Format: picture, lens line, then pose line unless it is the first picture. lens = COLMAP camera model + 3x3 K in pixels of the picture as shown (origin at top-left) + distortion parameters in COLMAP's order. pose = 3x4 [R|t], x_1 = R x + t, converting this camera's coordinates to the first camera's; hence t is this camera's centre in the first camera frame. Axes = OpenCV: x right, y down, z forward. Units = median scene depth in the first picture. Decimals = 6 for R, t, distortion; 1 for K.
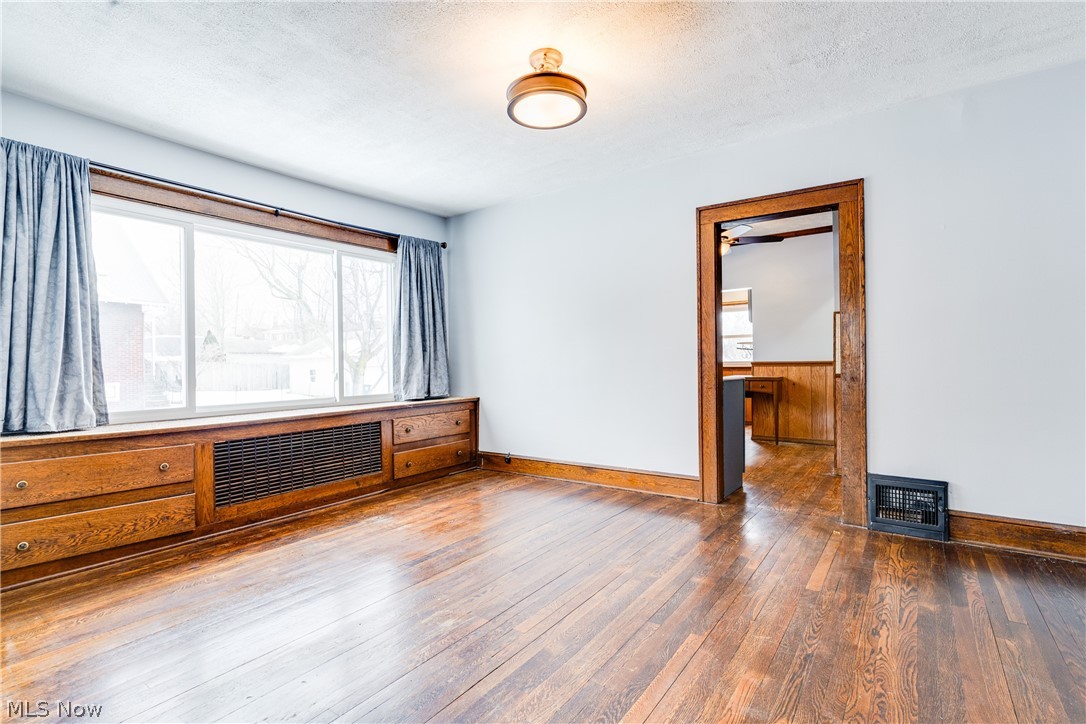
lens RADIAL K [[515.4, 0, 543.0], [0, 515.4, 362.0], [0, 0, 1]] dist [0.003089, -0.000254]
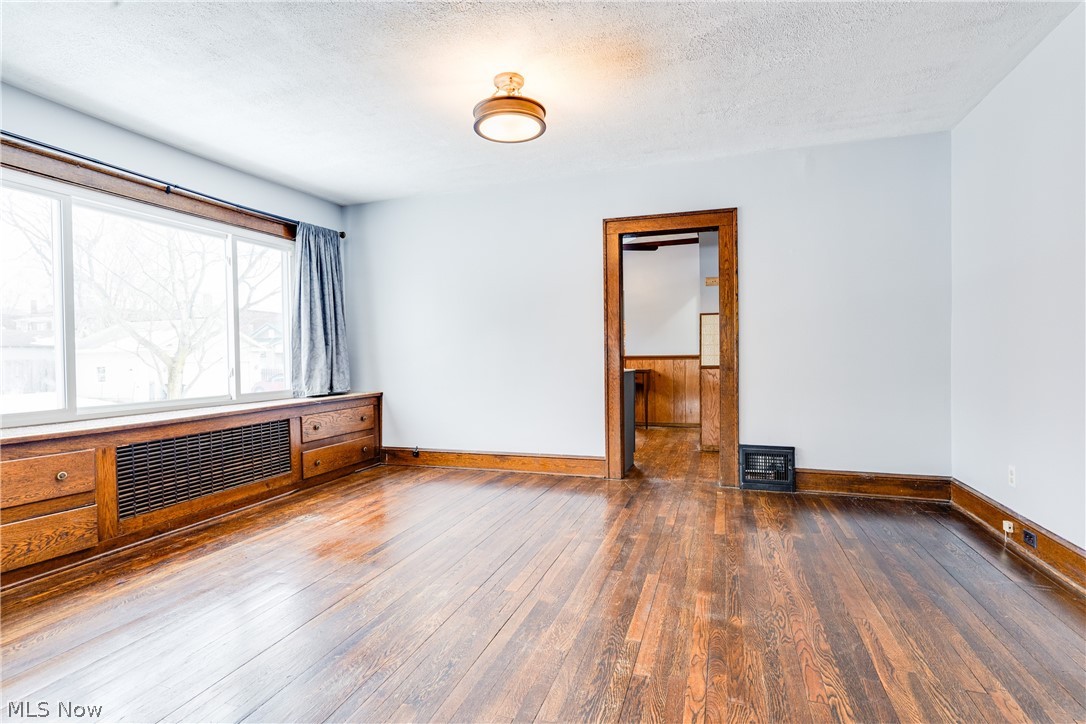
lens RADIAL K [[528.1, 0, 543.0], [0, 528.1, 362.0], [0, 0, 1]] dist [-0.001701, 0.000087]
pose [[0.956726, -0.004934, 0.290947, -0.175568], [0.002118, 0.999948, 0.009994, 0.002082], [-0.290981, -0.008945, 0.956687, -0.074416]]
